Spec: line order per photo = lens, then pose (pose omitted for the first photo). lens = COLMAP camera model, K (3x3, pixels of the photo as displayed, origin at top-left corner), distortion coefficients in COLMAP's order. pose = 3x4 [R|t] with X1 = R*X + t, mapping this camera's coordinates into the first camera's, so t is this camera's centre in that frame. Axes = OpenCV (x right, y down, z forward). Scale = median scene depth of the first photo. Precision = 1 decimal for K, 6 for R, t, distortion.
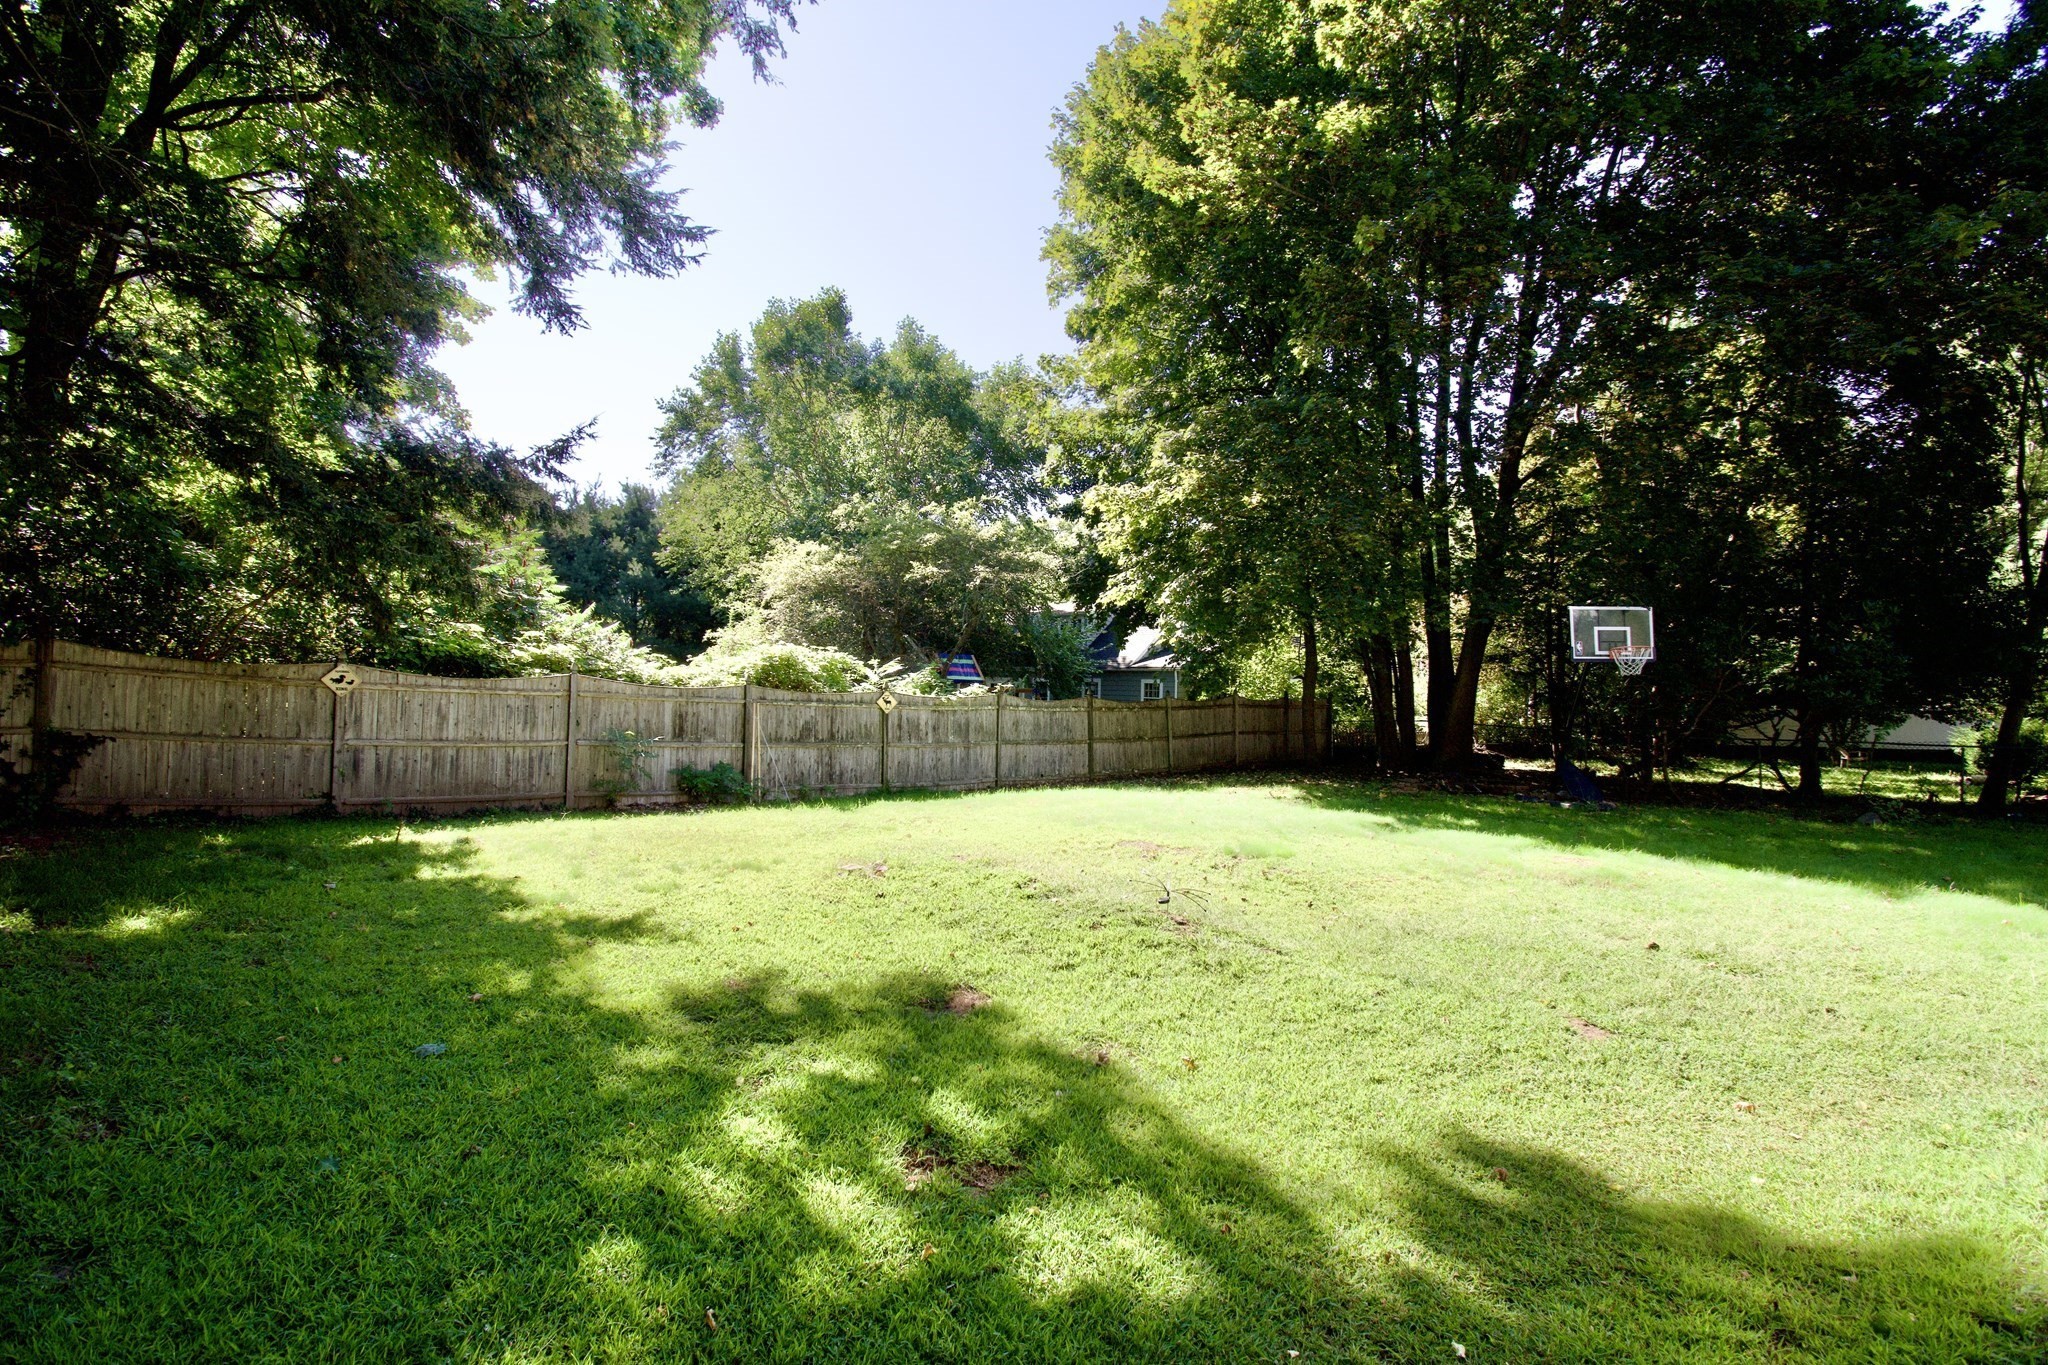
lens RADIAL K [[896.4, 0, 1050.2], [0, 896.4, 684.4], [0, 0, 1]] dist [0.001377, -0.015943]
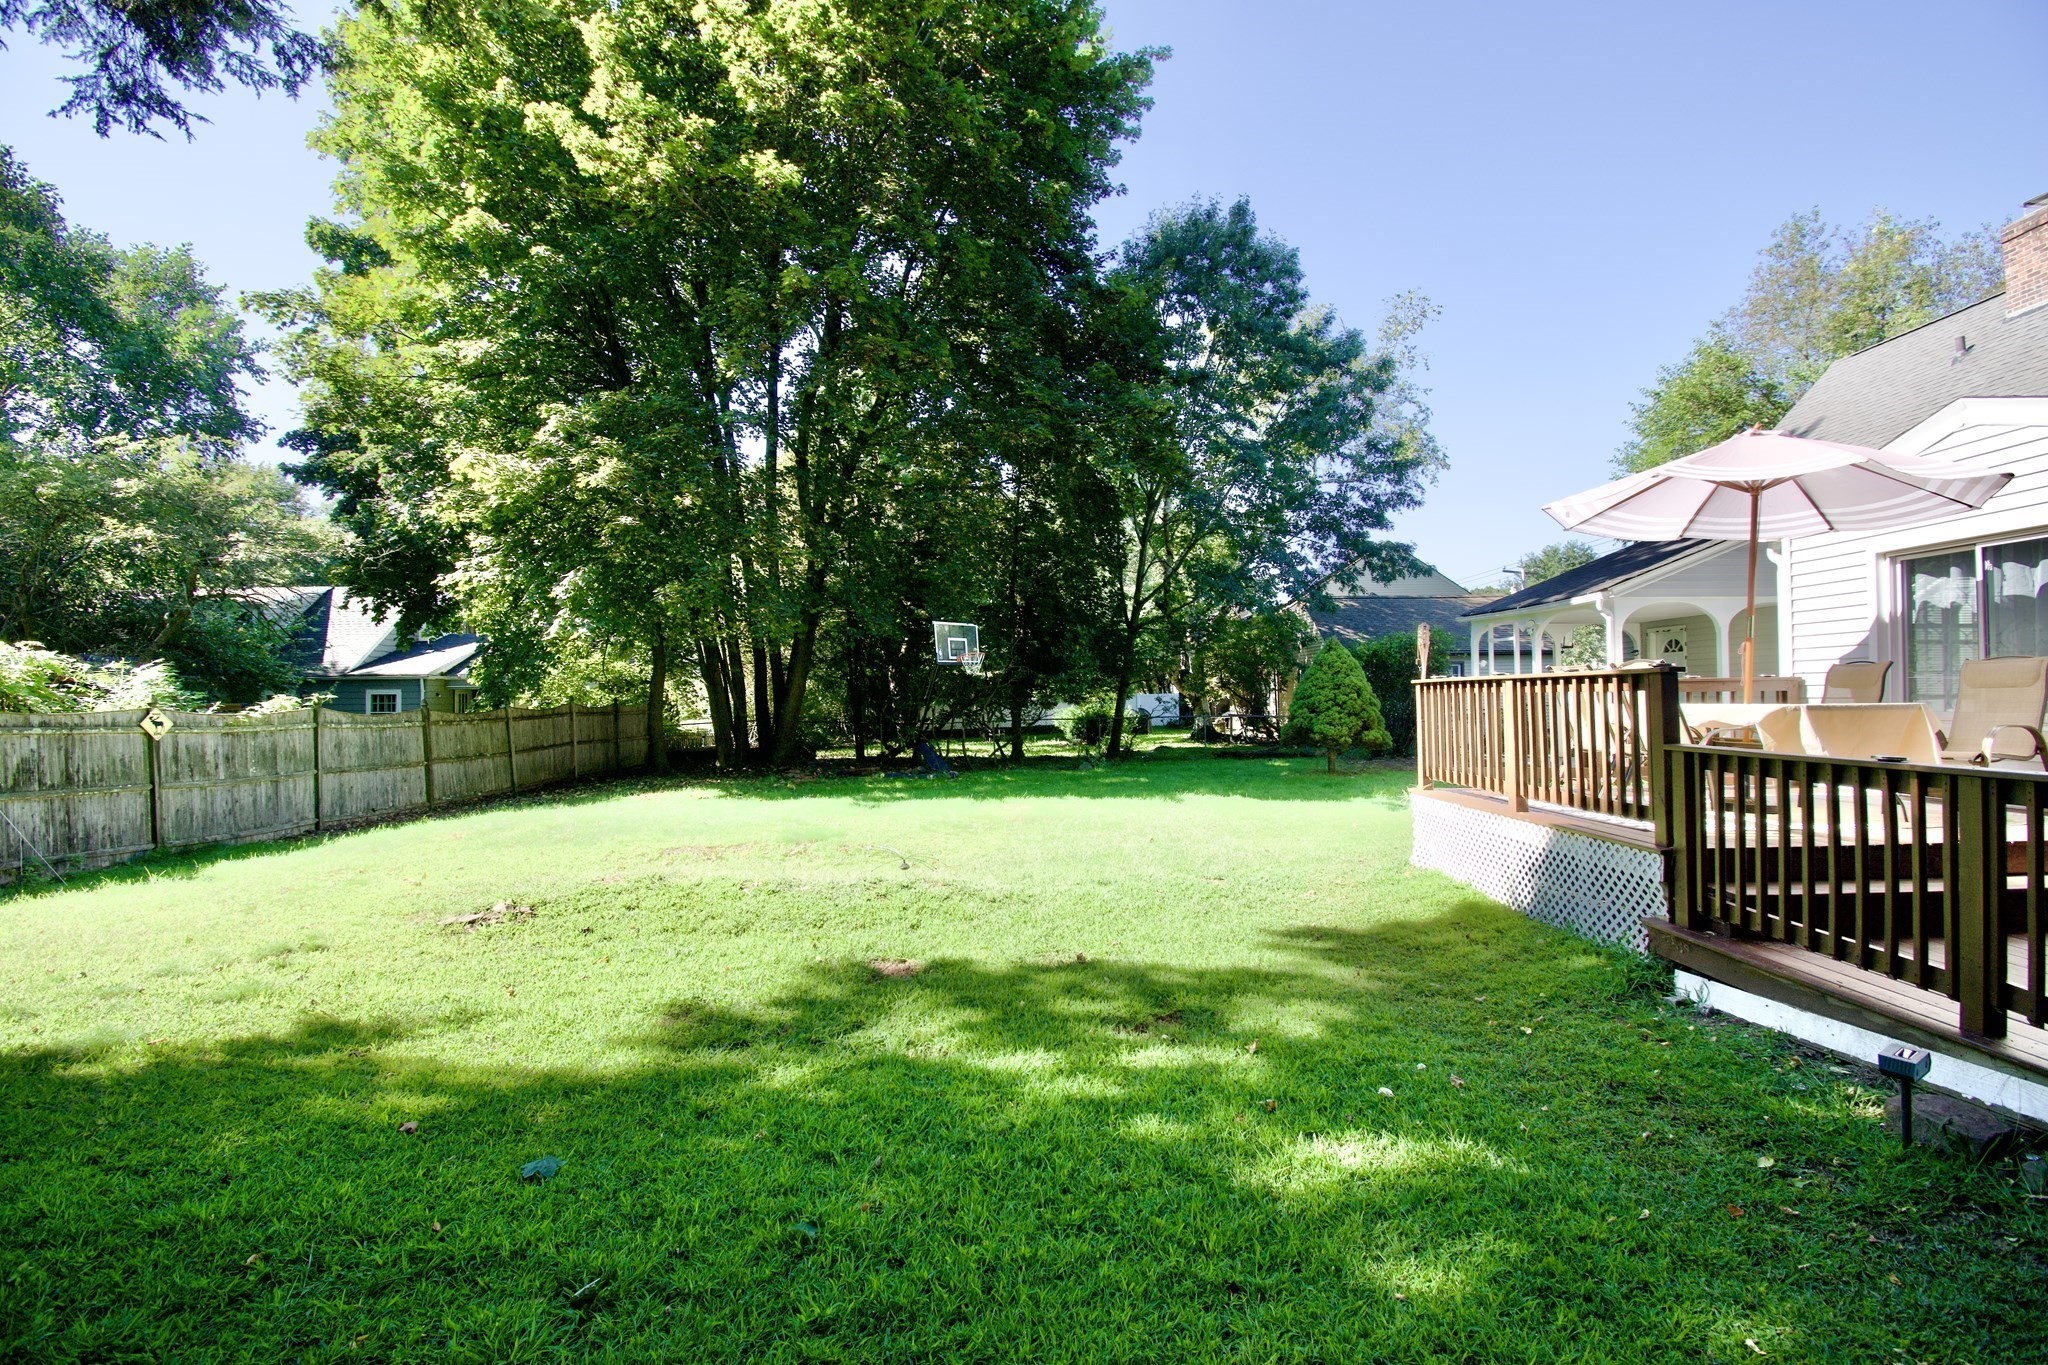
lens RADIAL K [[896.4, 0, 1029.2], [0, 896.4, 698.0], [0, 0, 1]] dist [0.001377, -0.015943]
pose [[0.645587, -0.027402, 0.763195, -0.243525], [0.024807, 0.999581, 0.014905, 0.006126], [-0.763284, 0.009311, 0.645996, 0.055270]]
